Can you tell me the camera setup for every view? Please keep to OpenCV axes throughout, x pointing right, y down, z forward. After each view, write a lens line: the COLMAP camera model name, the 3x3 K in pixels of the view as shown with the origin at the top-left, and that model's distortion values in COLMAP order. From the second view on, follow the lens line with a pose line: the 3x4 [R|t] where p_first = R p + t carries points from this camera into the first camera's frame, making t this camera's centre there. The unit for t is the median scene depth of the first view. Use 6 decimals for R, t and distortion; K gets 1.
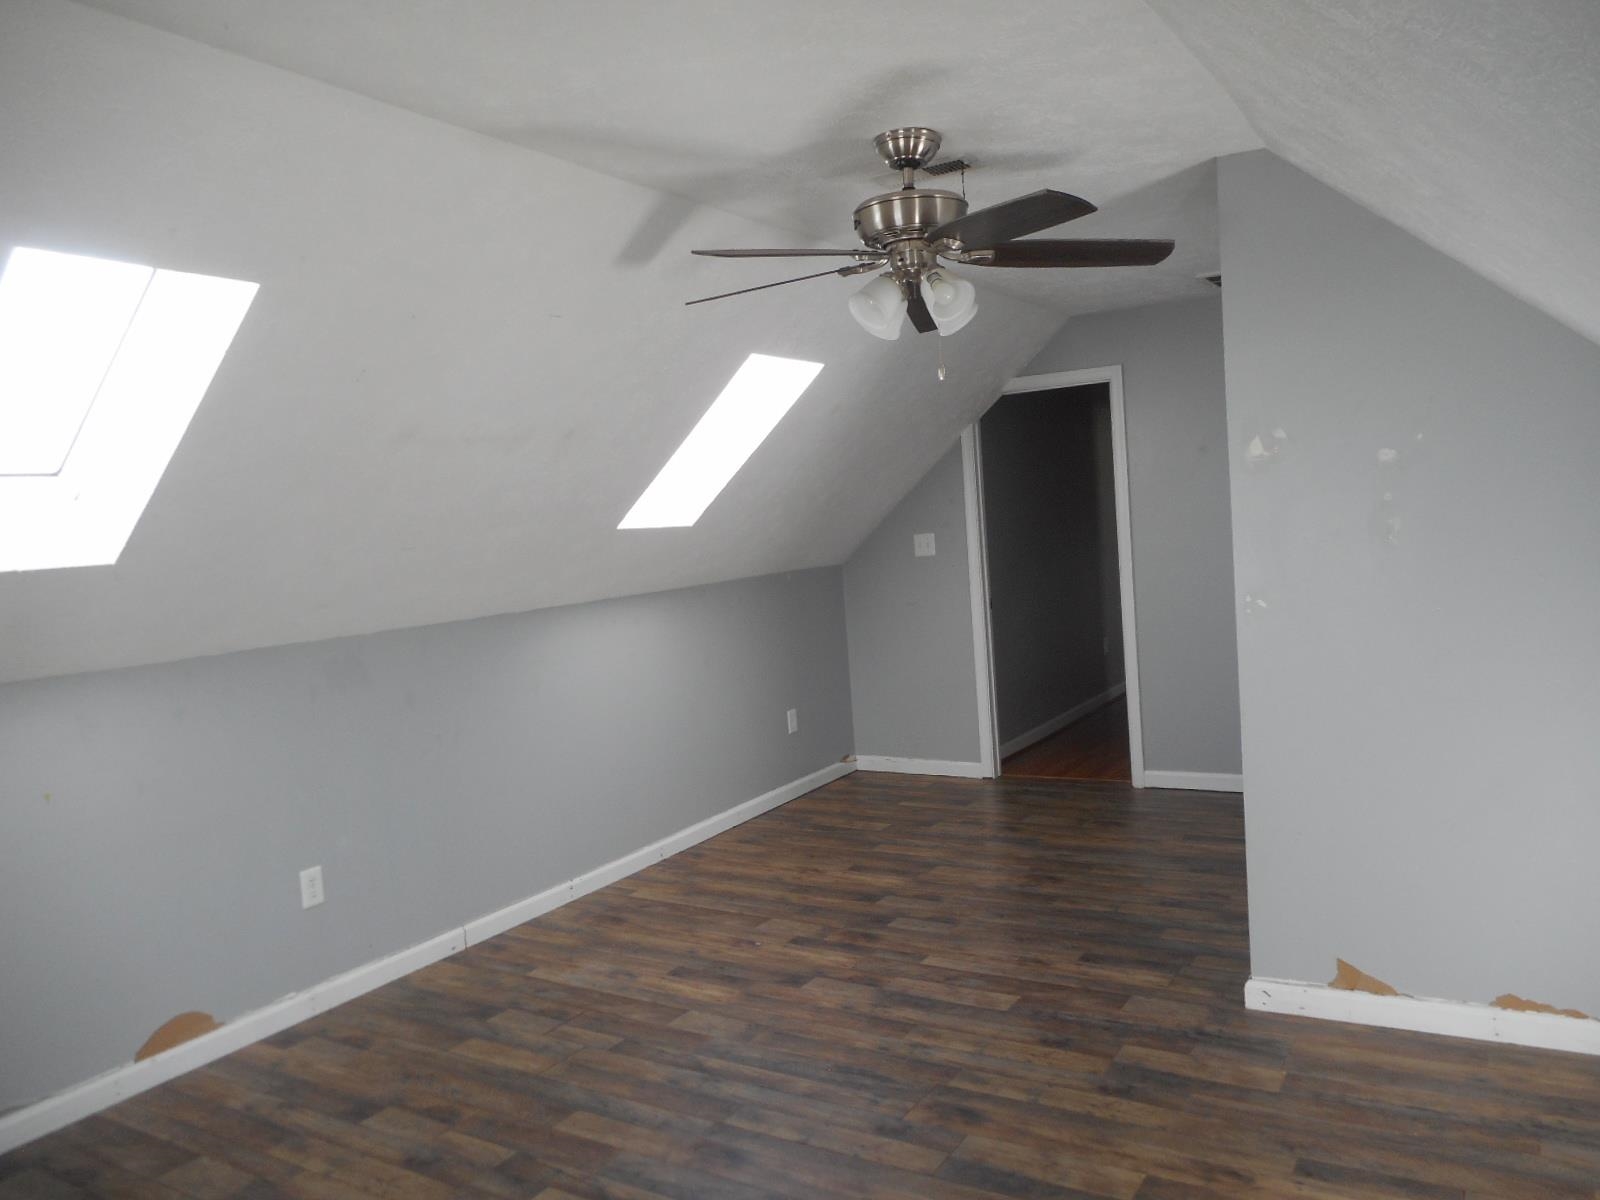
lens RADIAL K [[1210.1, 0, 796.1], [0, 1210.1, 608.8], [0, 0, 1]] dist [0.005628, -0.000224]
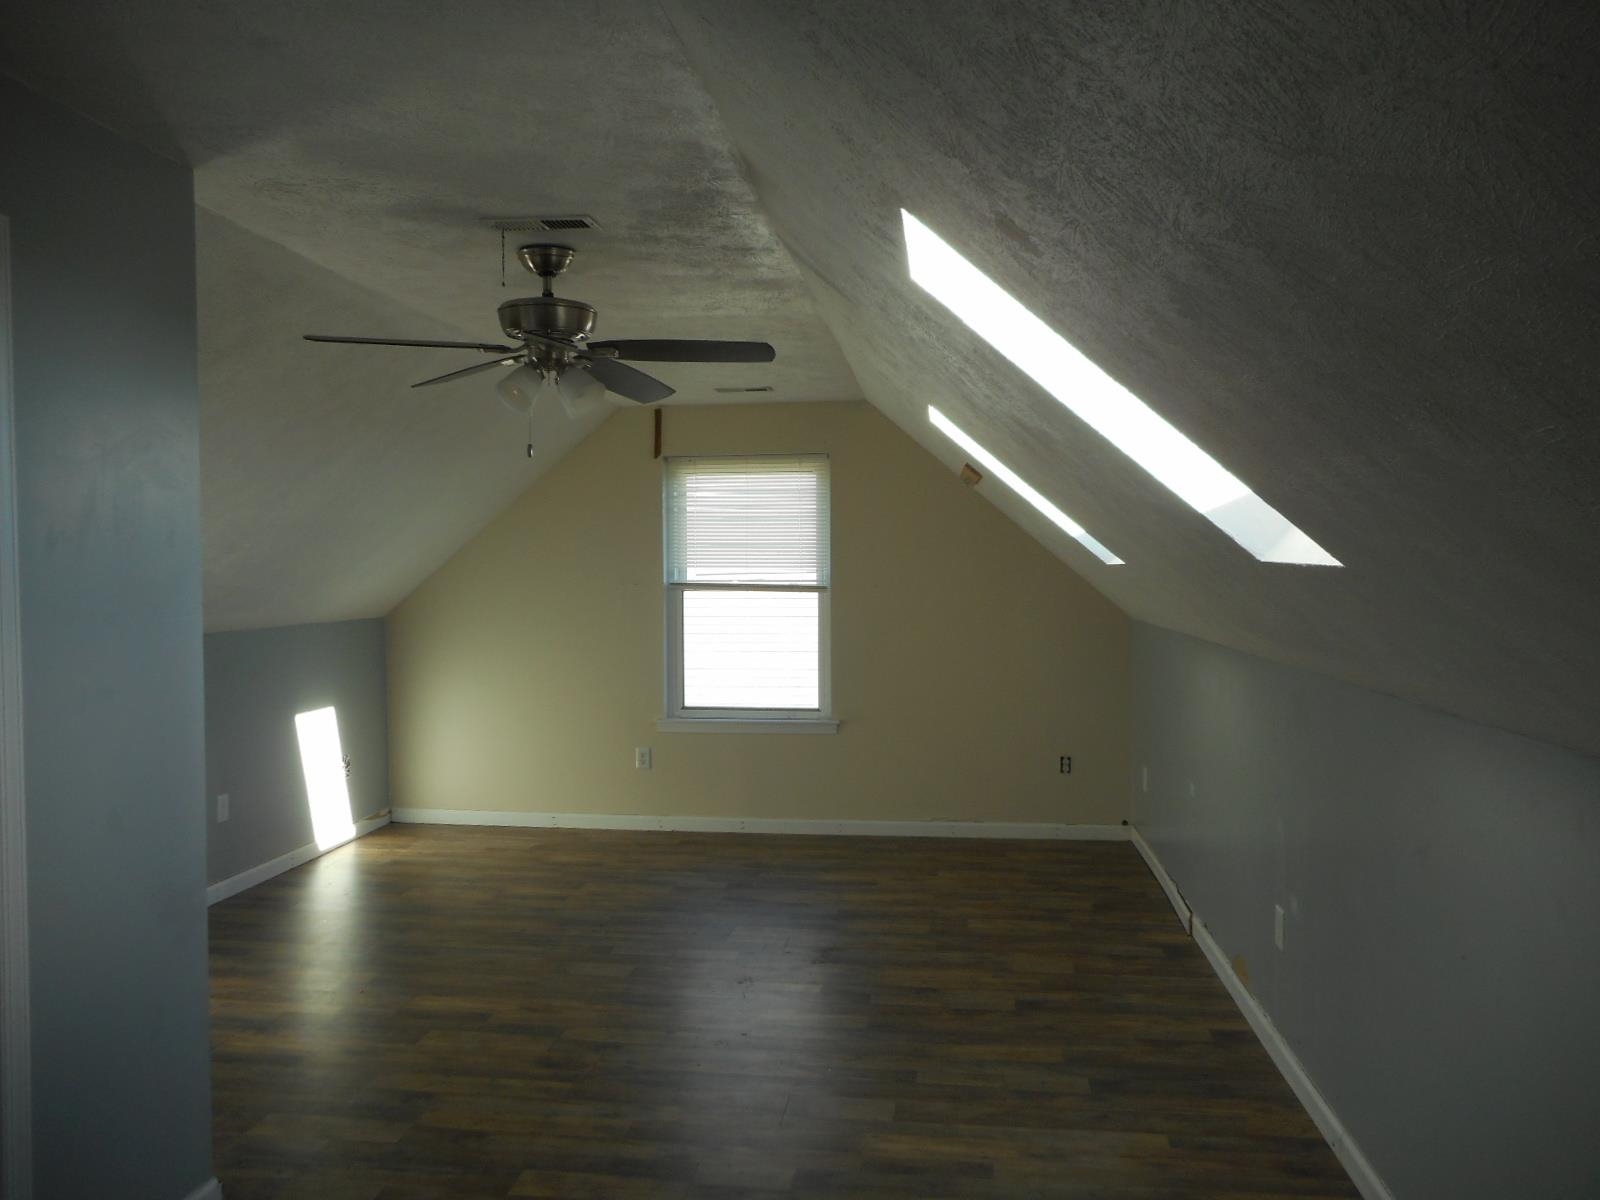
lens RADIAL K [[1210.1, 0, 796.1], [0, 1210.1, 608.8], [0, 0, 1]] dist [0.005628, -0.000224]
pose [[-0.909936, 0.085913, -0.405753, 0.328209], [0.037301, 0.991298, 0.126245, -0.159352], [0.413068, 0.099740, -0.905222, 1.909443]]
